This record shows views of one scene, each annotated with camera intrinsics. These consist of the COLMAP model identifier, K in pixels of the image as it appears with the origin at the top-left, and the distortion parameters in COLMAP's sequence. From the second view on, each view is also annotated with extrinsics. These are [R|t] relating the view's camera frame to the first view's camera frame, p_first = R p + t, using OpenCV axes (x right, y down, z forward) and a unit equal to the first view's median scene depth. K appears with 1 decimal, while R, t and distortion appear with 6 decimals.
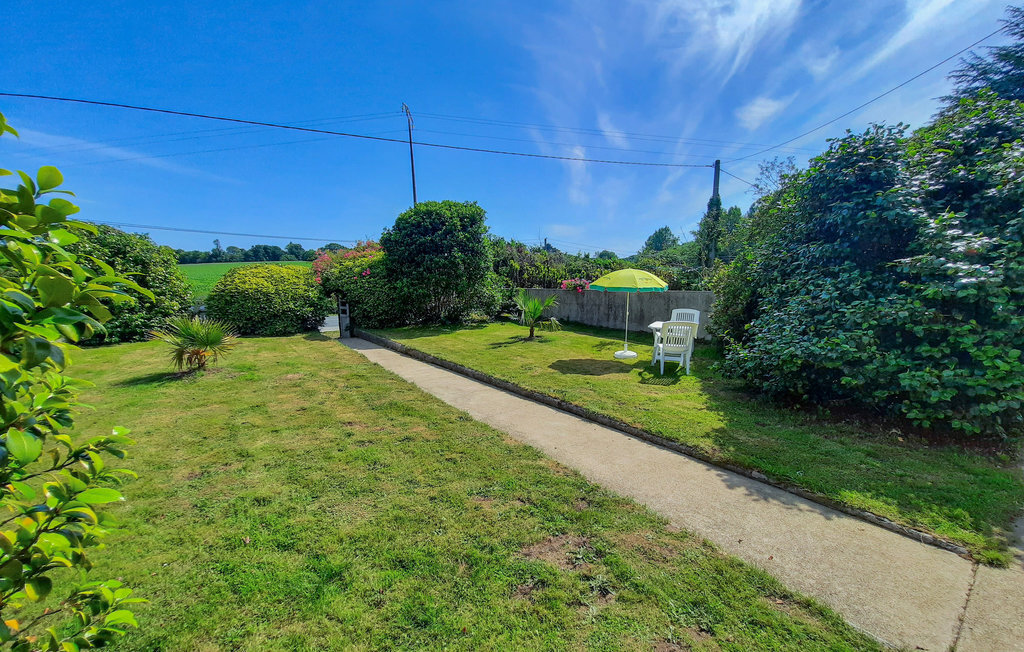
lens RADIAL K [[412.5, 0, 495.1], [0, 412.5, 336.2], [0, 0, 1]] dist [-0.000830, 0.000012]
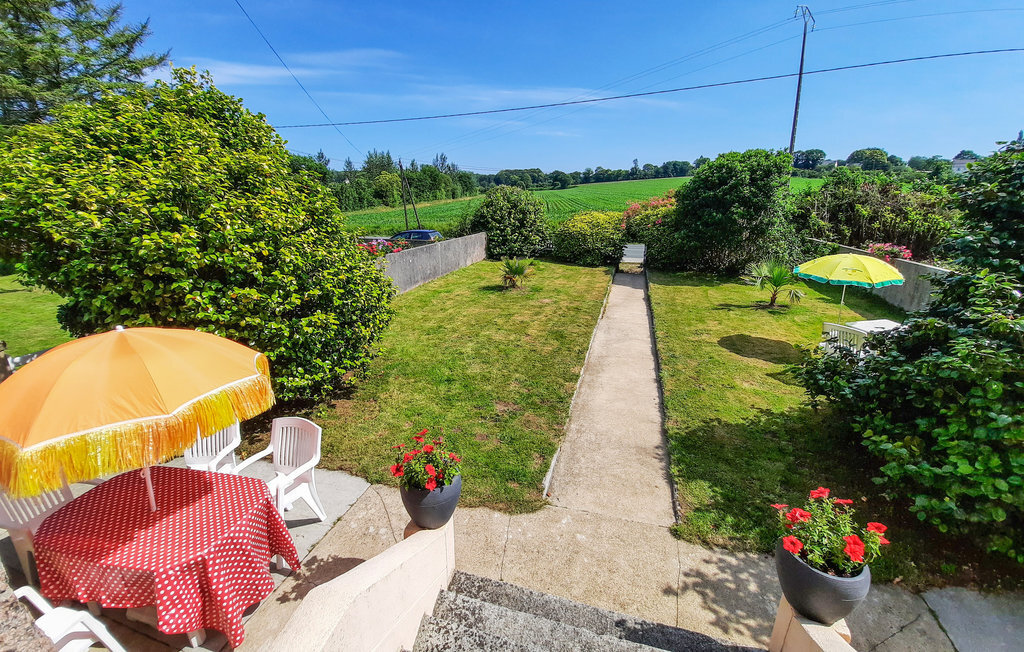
lens RADIAL K [[411.7, 0, 498.9], [0, 411.7, 288.8], [0, 0, 1]] dist [-0.030531, -0.000024]
pose [[0.612264, 0.174627, -0.771128, 0.351693], [-0.097214, 0.984531, 0.145768, -0.094104], [0.784654, -0.014284, 0.619769, -0.084057]]
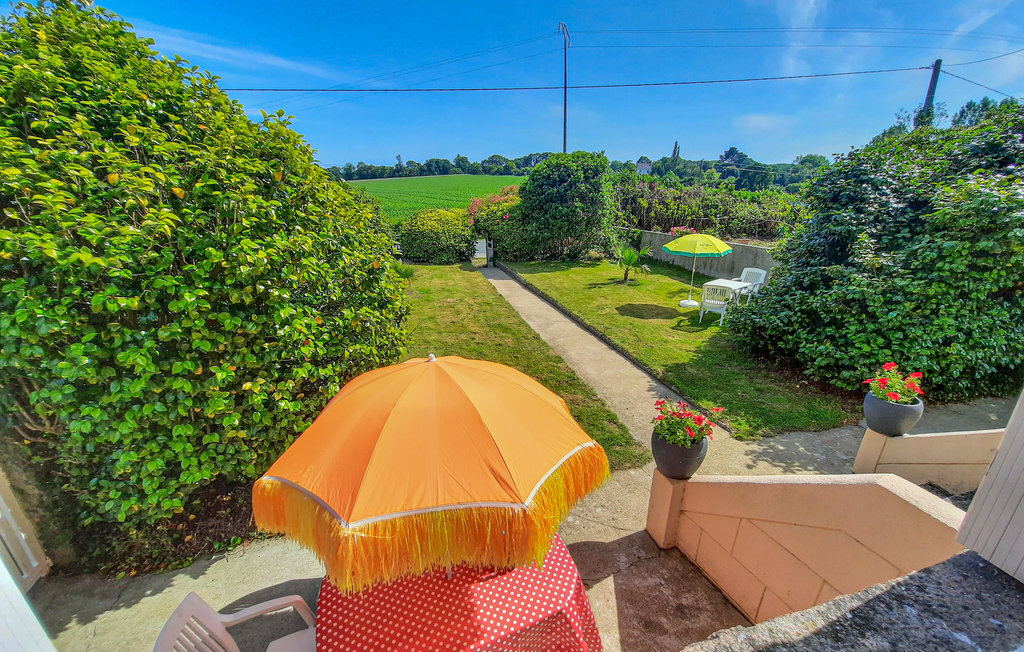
lens RADIAL K [[412.5, 0, 495.1], [0, 412.5, 336.2], [0, 0, 1]] dist [-0.000830, 0.000012]
pose [[0.931834, 0.119473, -0.342654, 0.140514], [-0.046485, 0.975769, 0.213806, -0.066754], [0.359896, -0.183304, 0.914809, -0.254901]]
